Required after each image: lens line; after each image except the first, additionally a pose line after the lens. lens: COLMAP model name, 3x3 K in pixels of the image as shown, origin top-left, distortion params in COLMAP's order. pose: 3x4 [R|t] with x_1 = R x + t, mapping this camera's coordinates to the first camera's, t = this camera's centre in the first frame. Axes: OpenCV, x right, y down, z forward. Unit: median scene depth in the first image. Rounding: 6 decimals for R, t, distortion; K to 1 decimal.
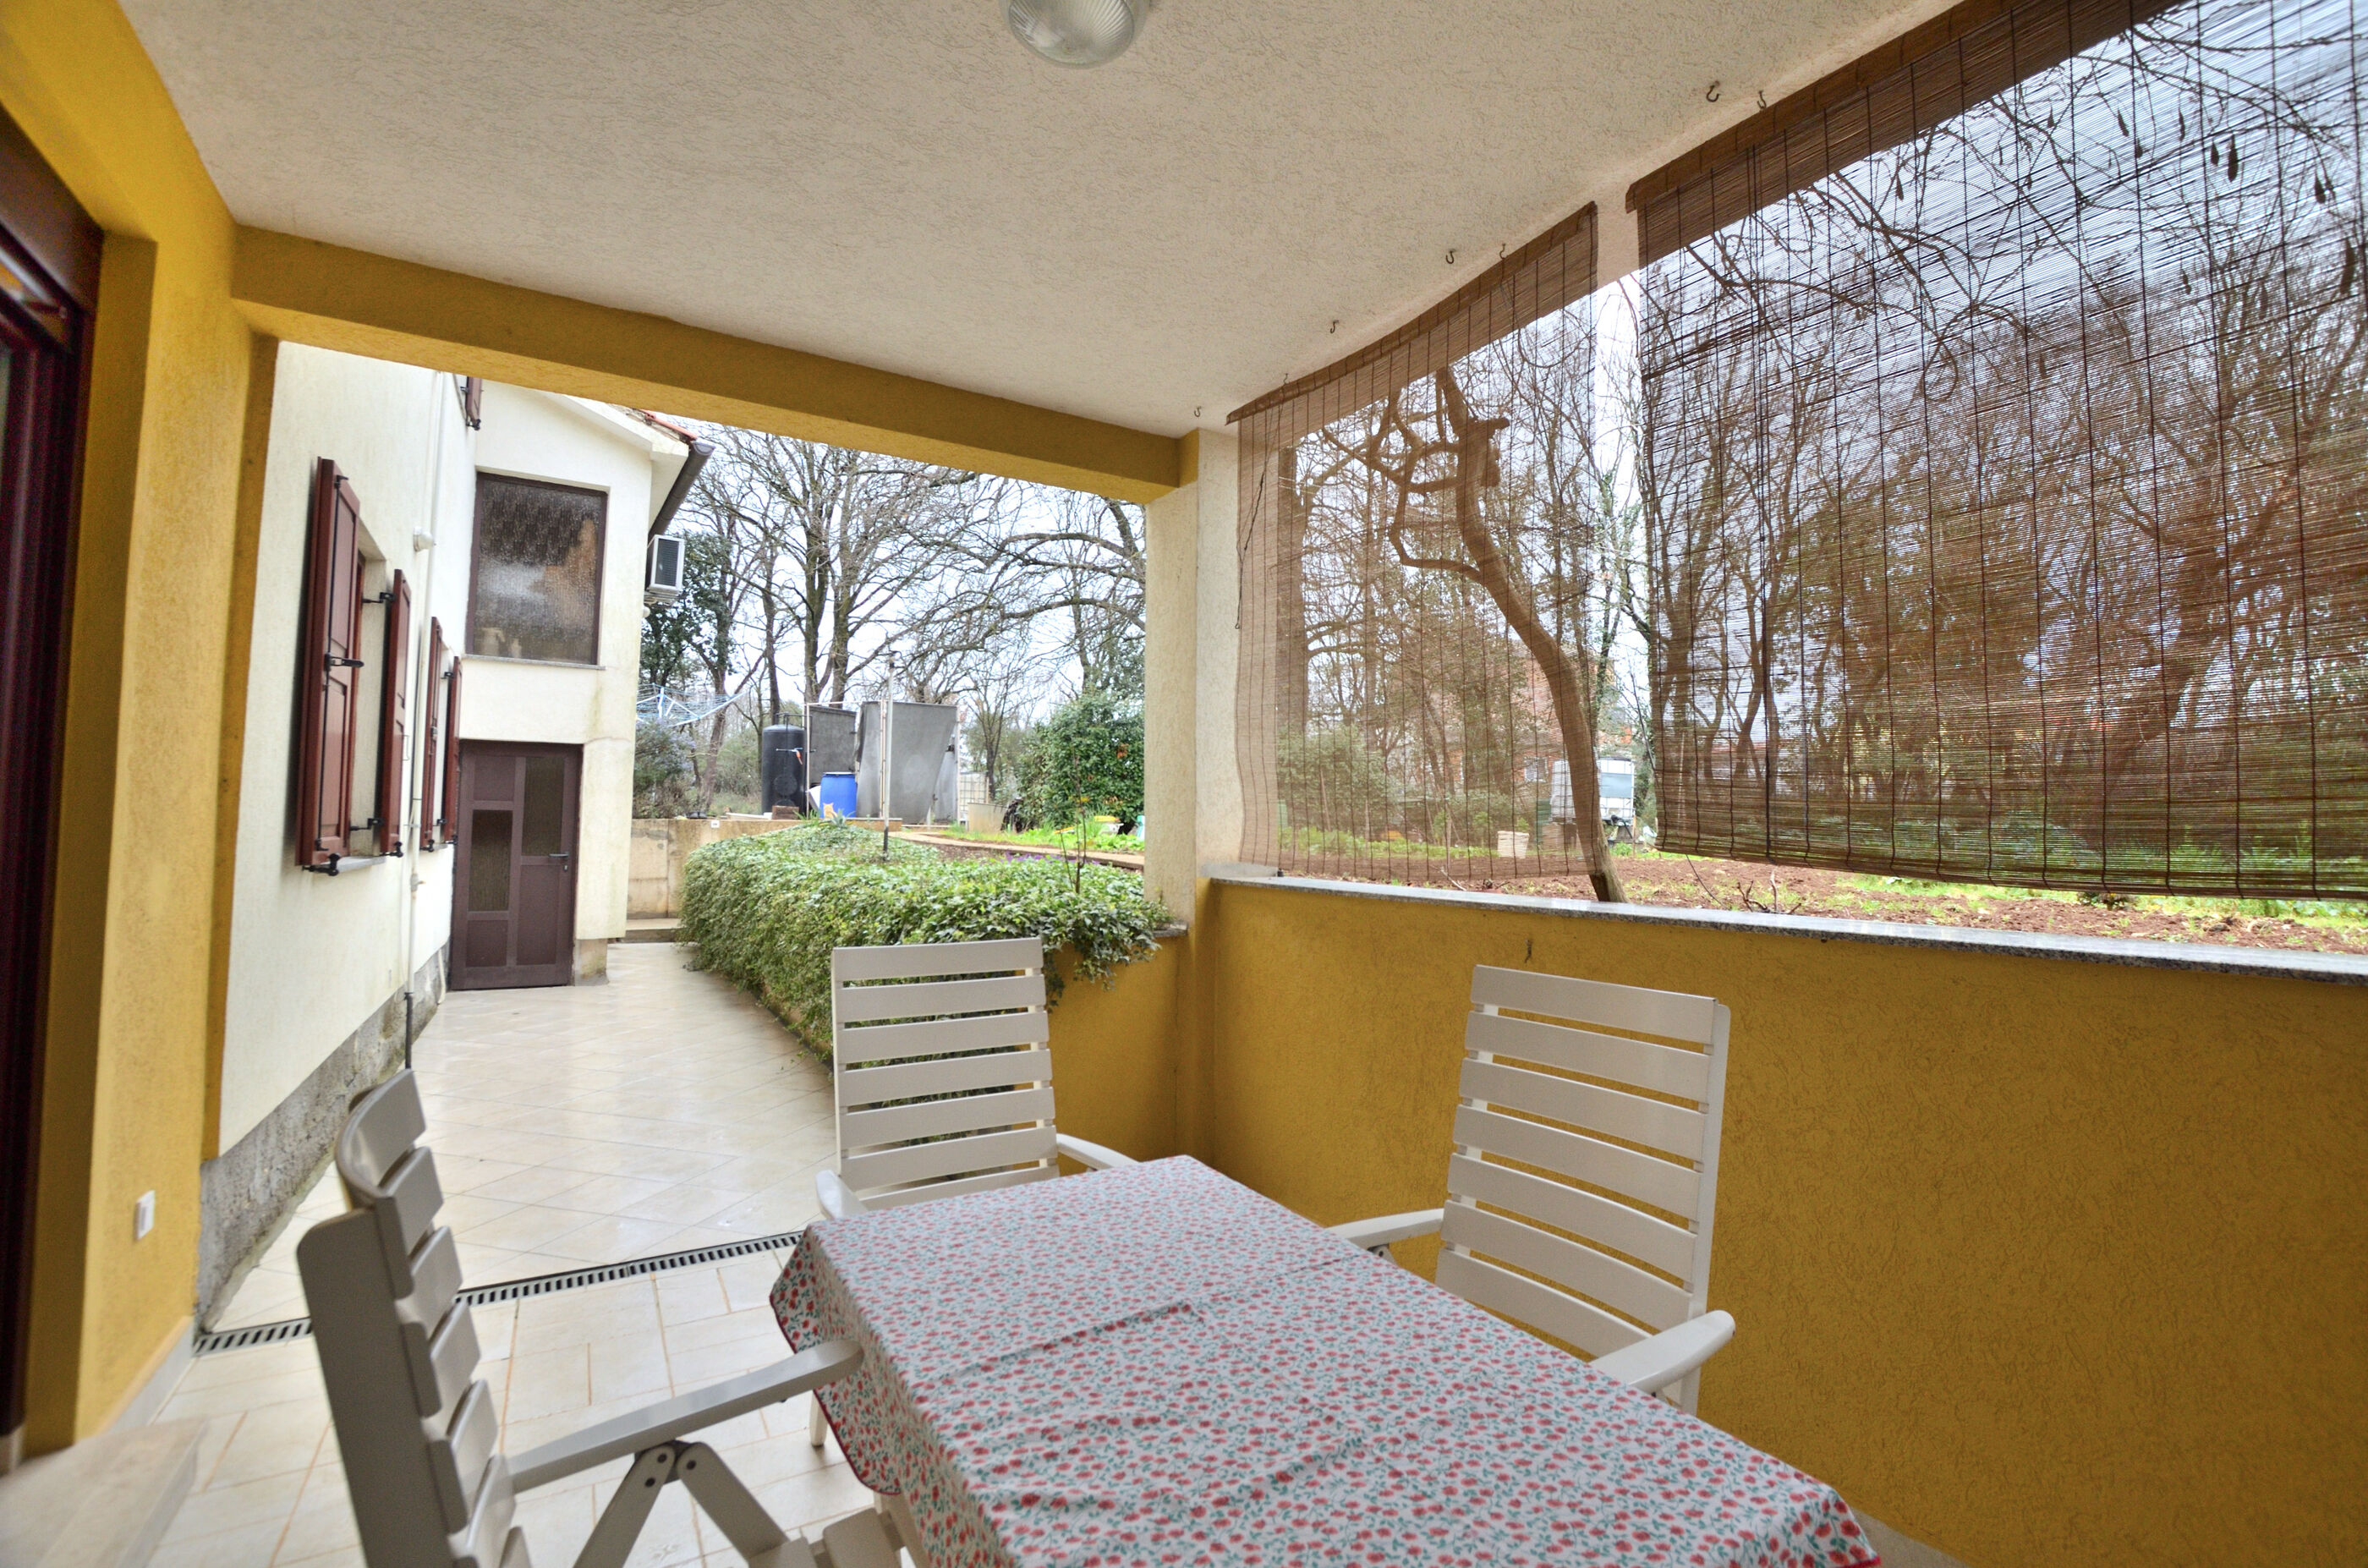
lens RADIAL K [[1043.0, 0, 1207.5], [0, 1043.0, 776.6], [0, 0, 1]] dist [-0.029869, 0.003508]
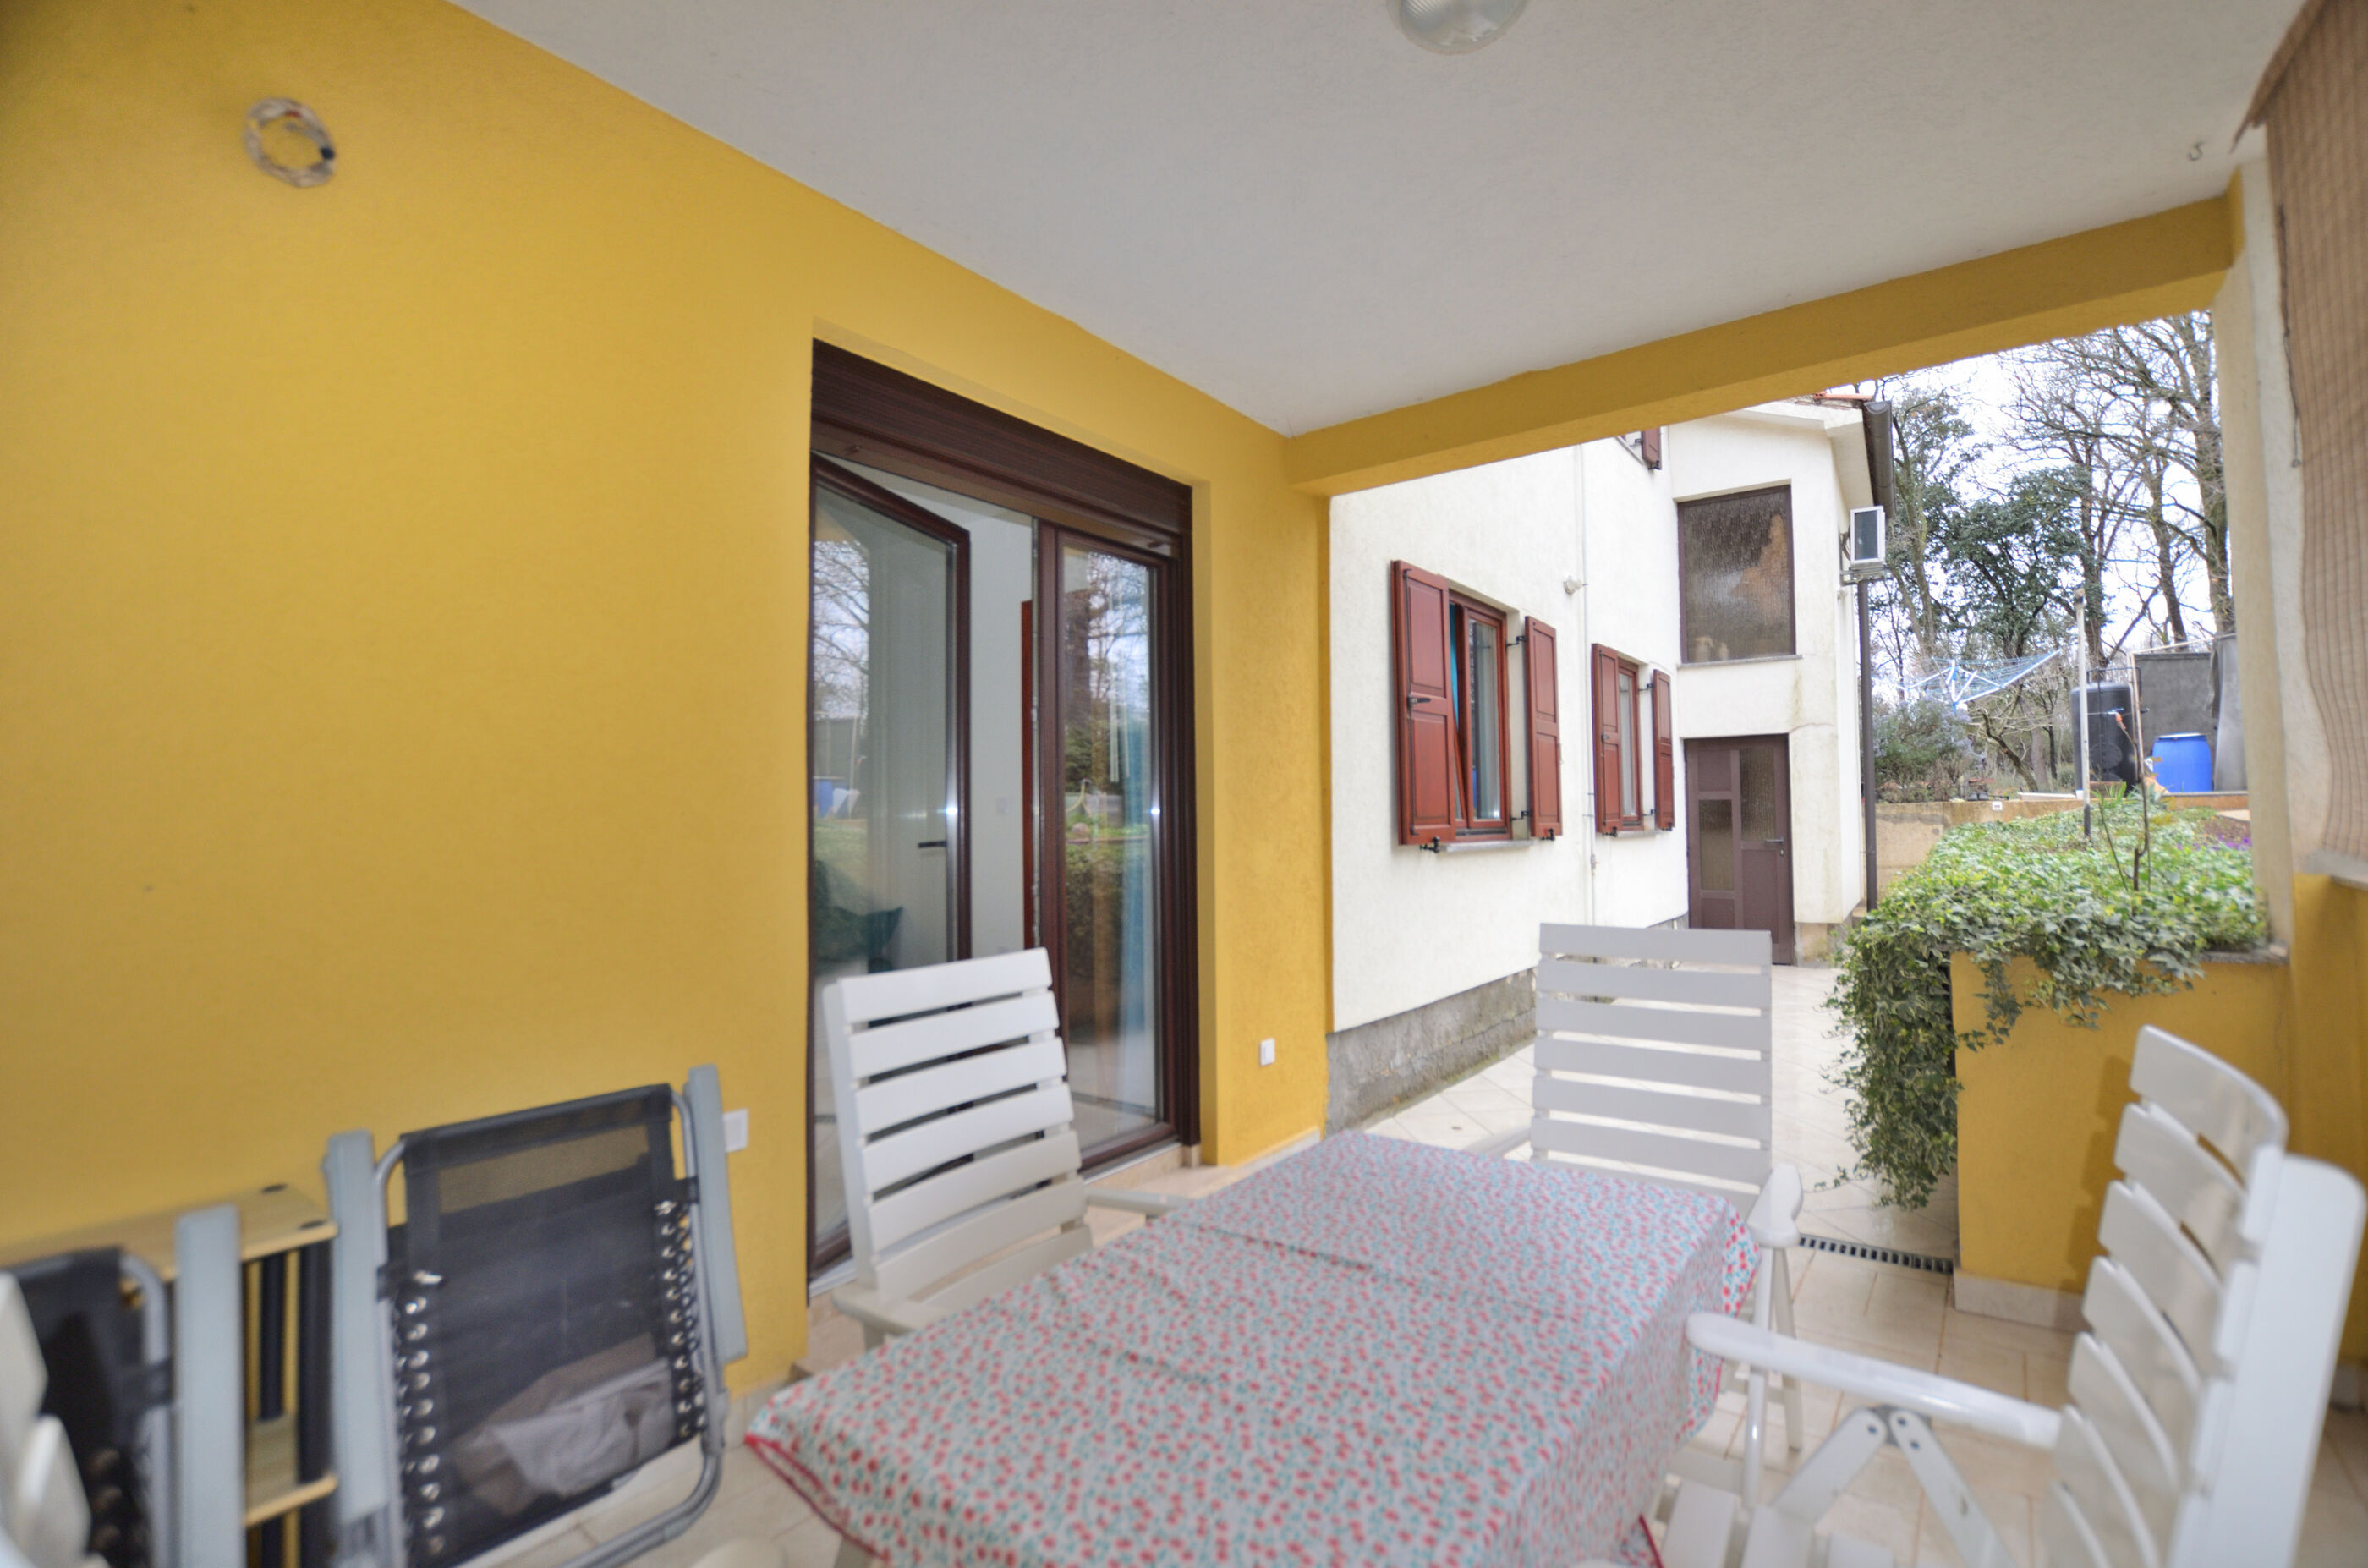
lens RADIAL K [[1043.0, 0, 1204.9], [0, 1043.0, 773.1], [0, 0, 1]] dist [-0.029869, 0.003508]
pose [[0.358508, -0.055419, -0.931880, 0.146221], [0.064014, 0.997346, -0.034685, 0.007243], [0.931329, -0.047218, 0.361104, 0.080479]]
